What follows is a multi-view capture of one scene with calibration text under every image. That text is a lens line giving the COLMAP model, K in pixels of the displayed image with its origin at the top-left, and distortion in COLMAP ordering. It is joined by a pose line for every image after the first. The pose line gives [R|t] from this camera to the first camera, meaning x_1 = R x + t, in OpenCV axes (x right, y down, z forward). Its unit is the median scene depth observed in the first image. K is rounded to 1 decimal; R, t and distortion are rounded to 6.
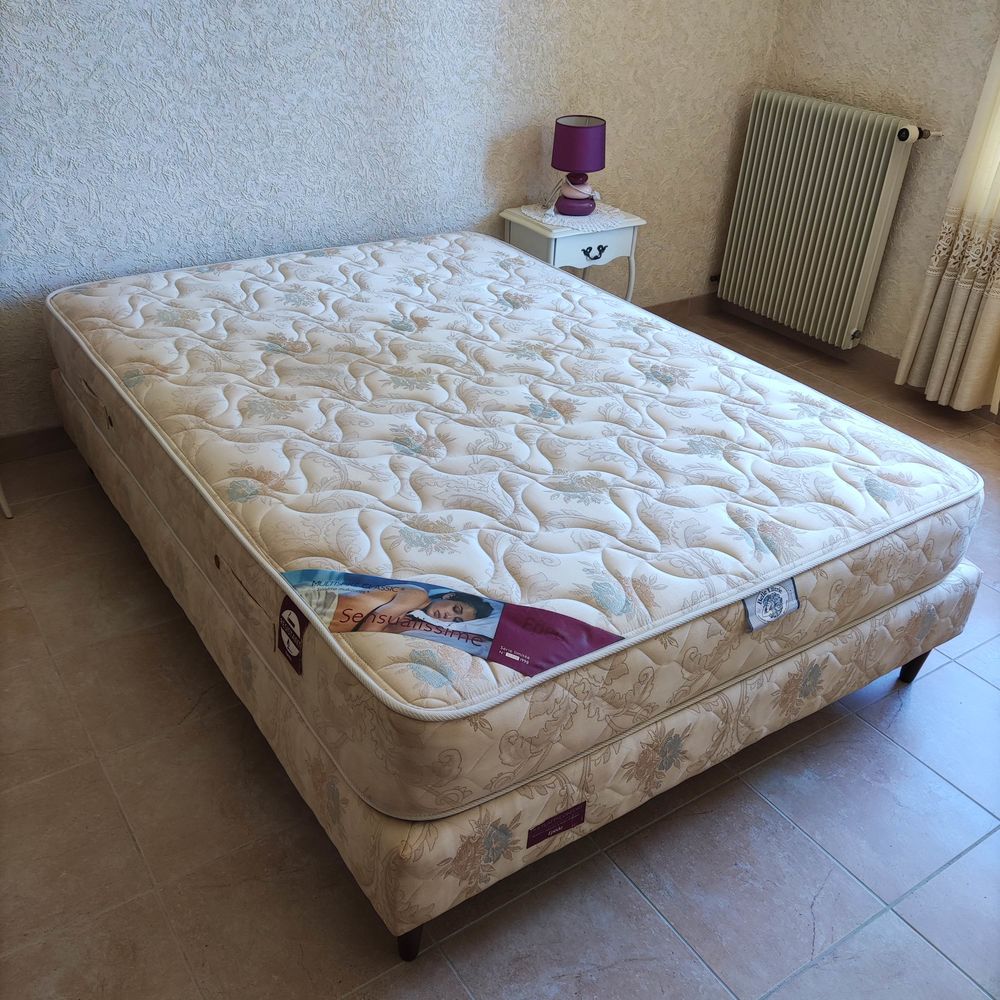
lens RADIAL K [[991.5, 0, 501.1], [0, 991.5, 499.8], [0, 0, 1]] dist [0.045277, 0.000000]
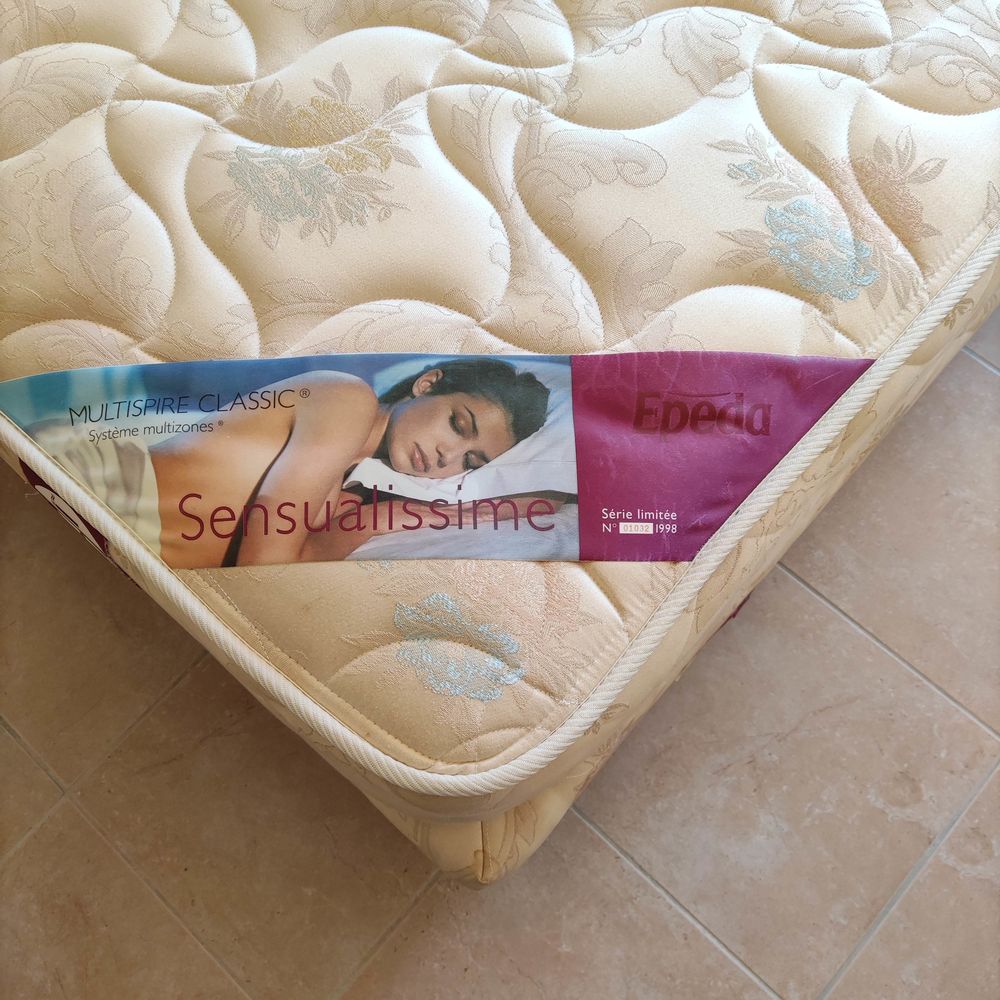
lens RADIAL K [[991.5, 0, 493.6], [0, 991.5, 502.5], [0, 0, 1]] dist [0.045277, 0.000000]
pose [[0.967556, -0.251798, -0.020795, -0.030920], [0.202674, 0.724372, 0.658945, -0.115009], [-0.150858, -0.641781, 0.751904, 0.663057]]
